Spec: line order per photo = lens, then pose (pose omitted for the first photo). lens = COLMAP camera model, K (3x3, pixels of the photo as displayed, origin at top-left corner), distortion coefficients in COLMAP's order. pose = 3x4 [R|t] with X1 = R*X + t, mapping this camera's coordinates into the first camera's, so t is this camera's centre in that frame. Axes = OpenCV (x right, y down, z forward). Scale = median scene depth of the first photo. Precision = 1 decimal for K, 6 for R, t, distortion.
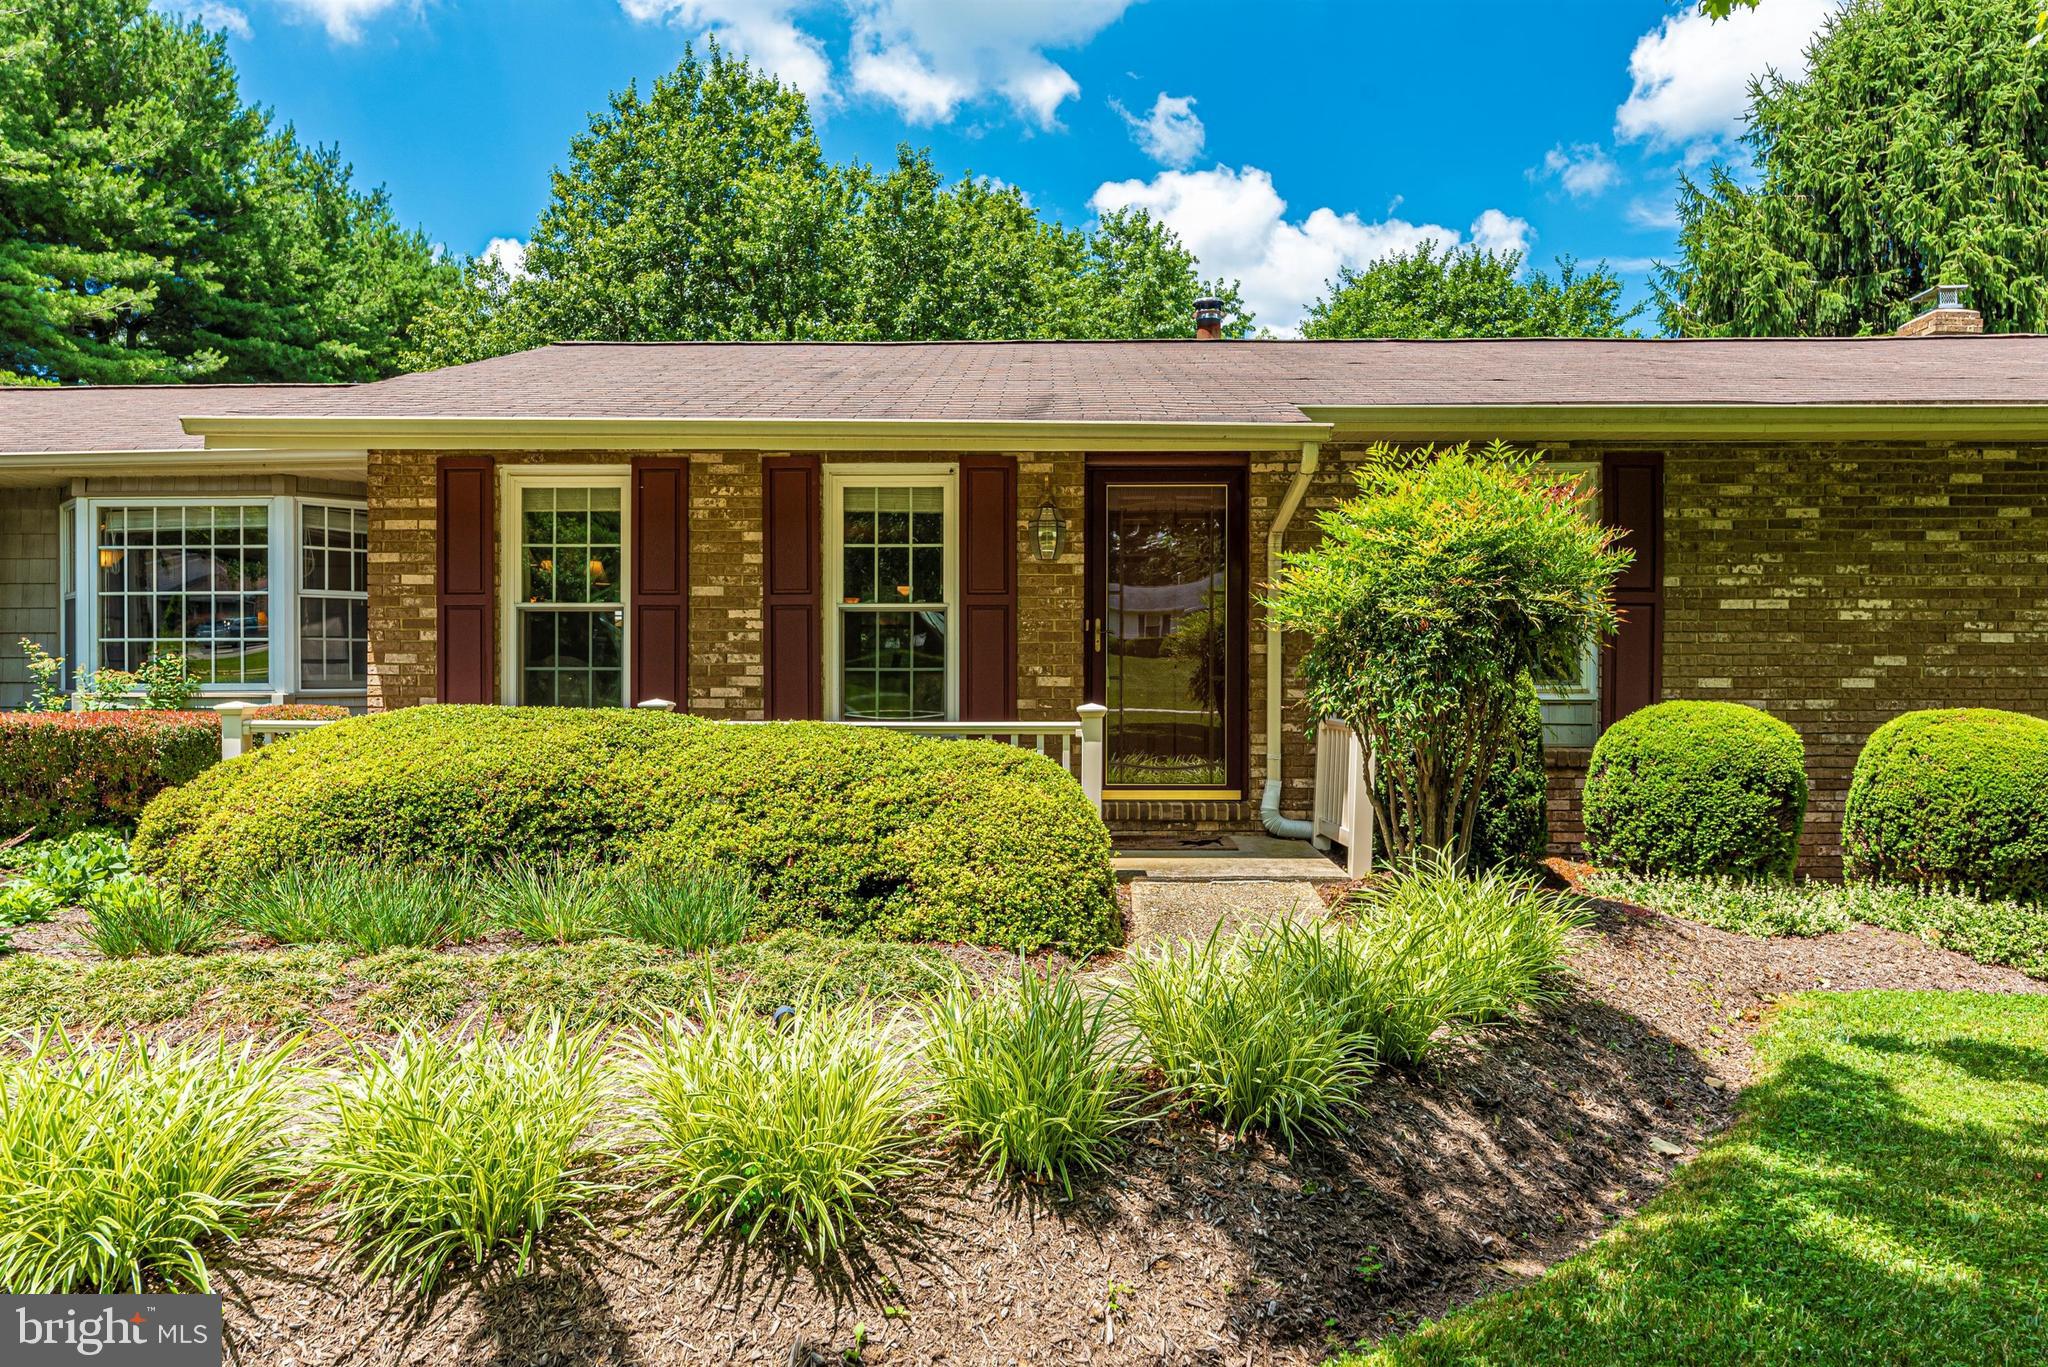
lens RADIAL K [[840.7, 0, 1026.3], [0, 840.7, 687.2], [0, 0, 1]] dist [-0.001853, -0.000044]
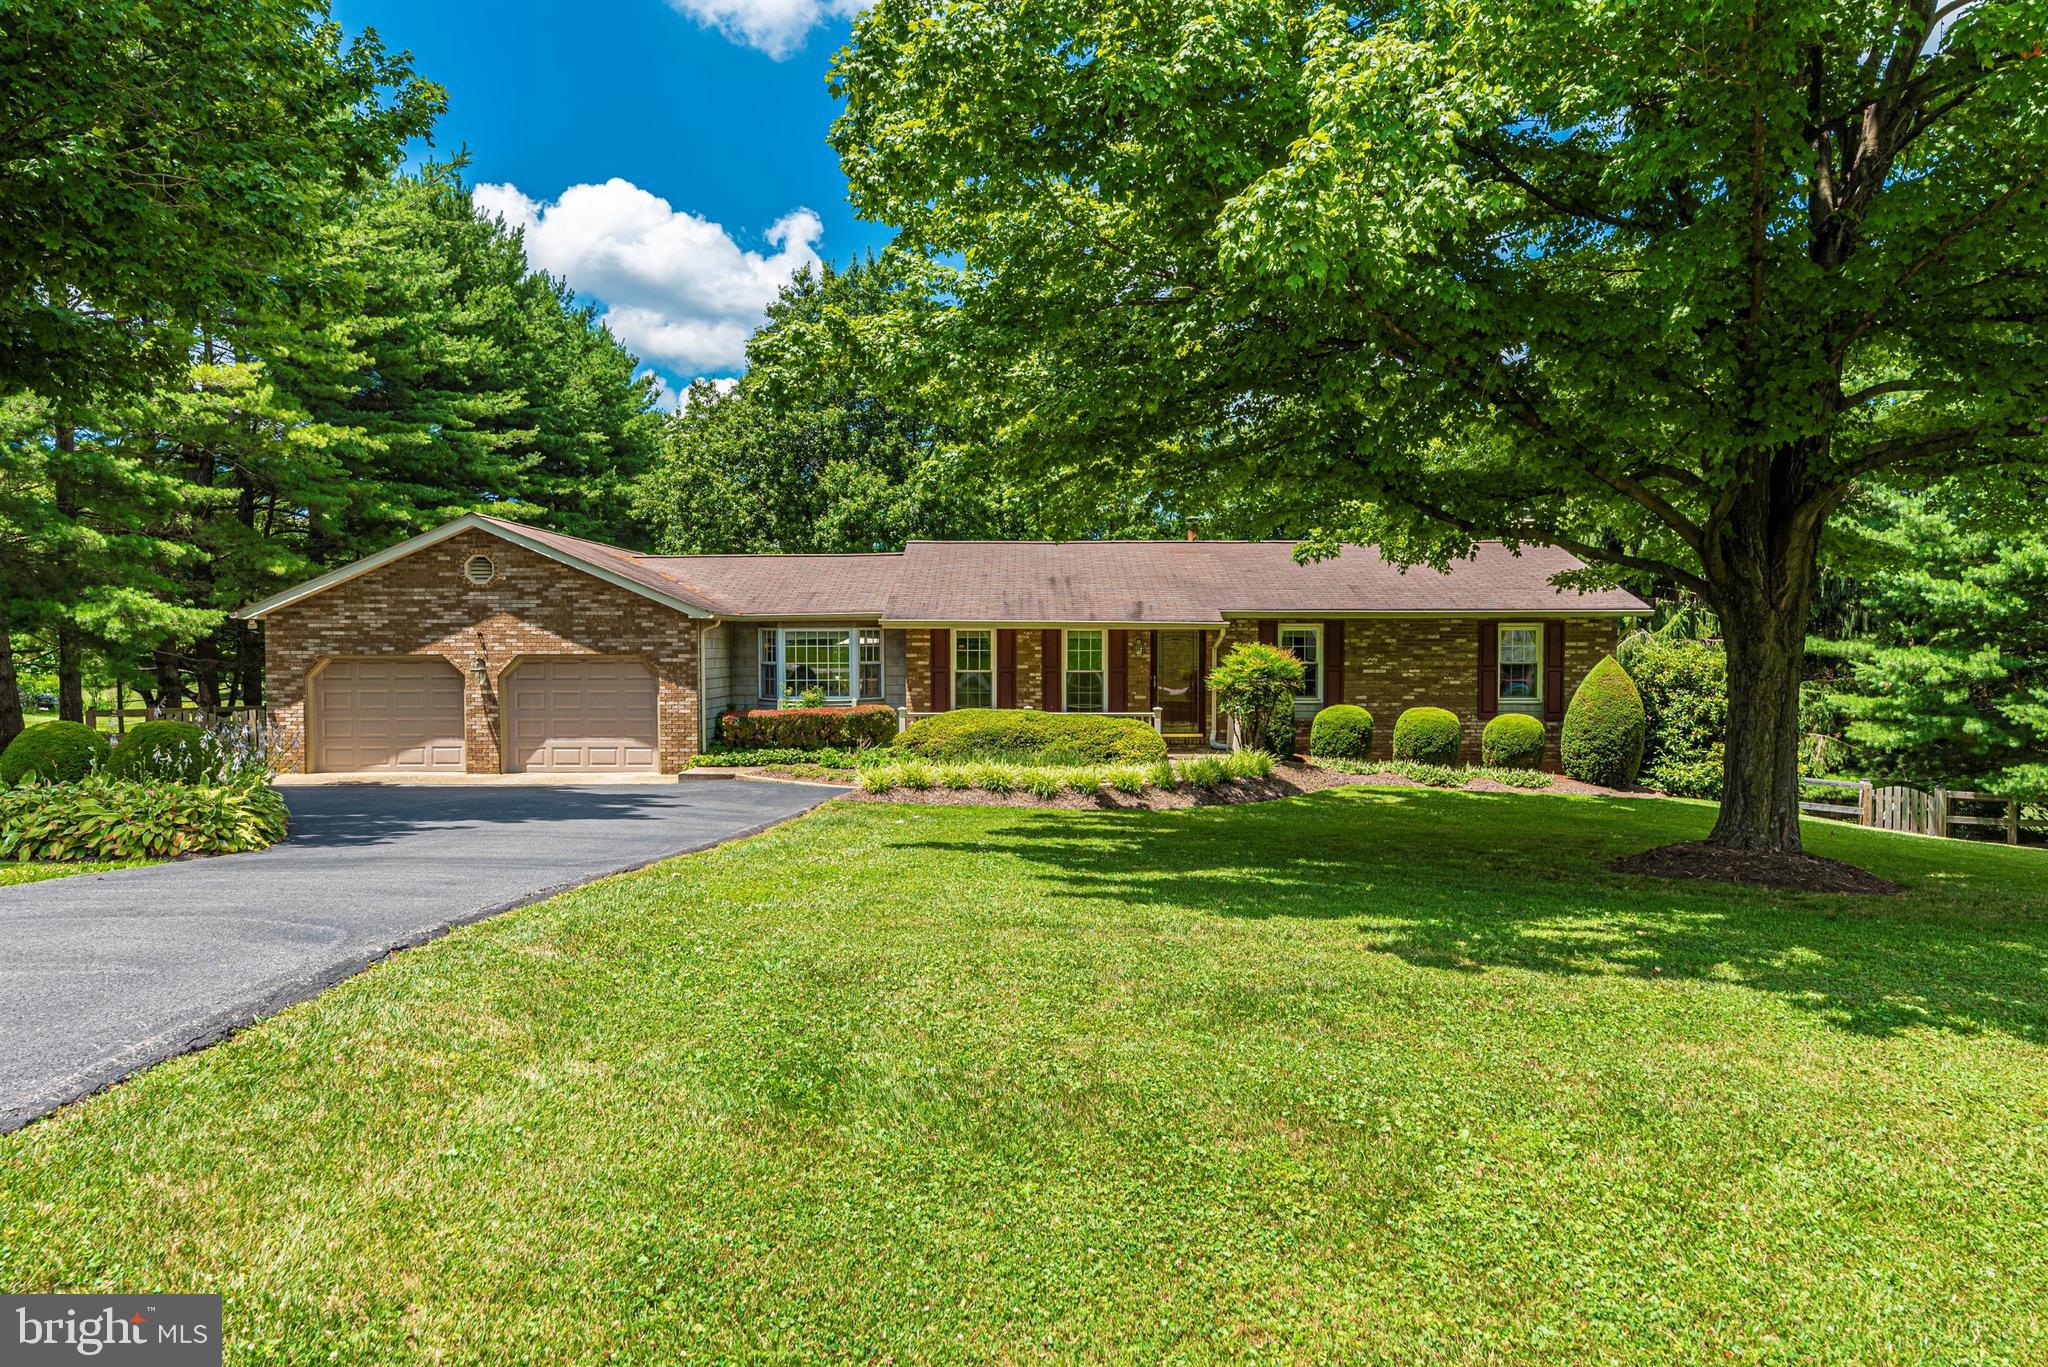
lens RADIAL K [[840.7, 0, 1026.3], [0, 840.7, 687.2], [0, 0, 1]] dist [-0.001853, -0.000044]
pose [[0.999834, -0.002024, 0.018118, -0.479263], [0.001207, 0.998985, 0.045033, -0.199738], [-0.018191, -0.045003, 0.998821, -2.212539]]
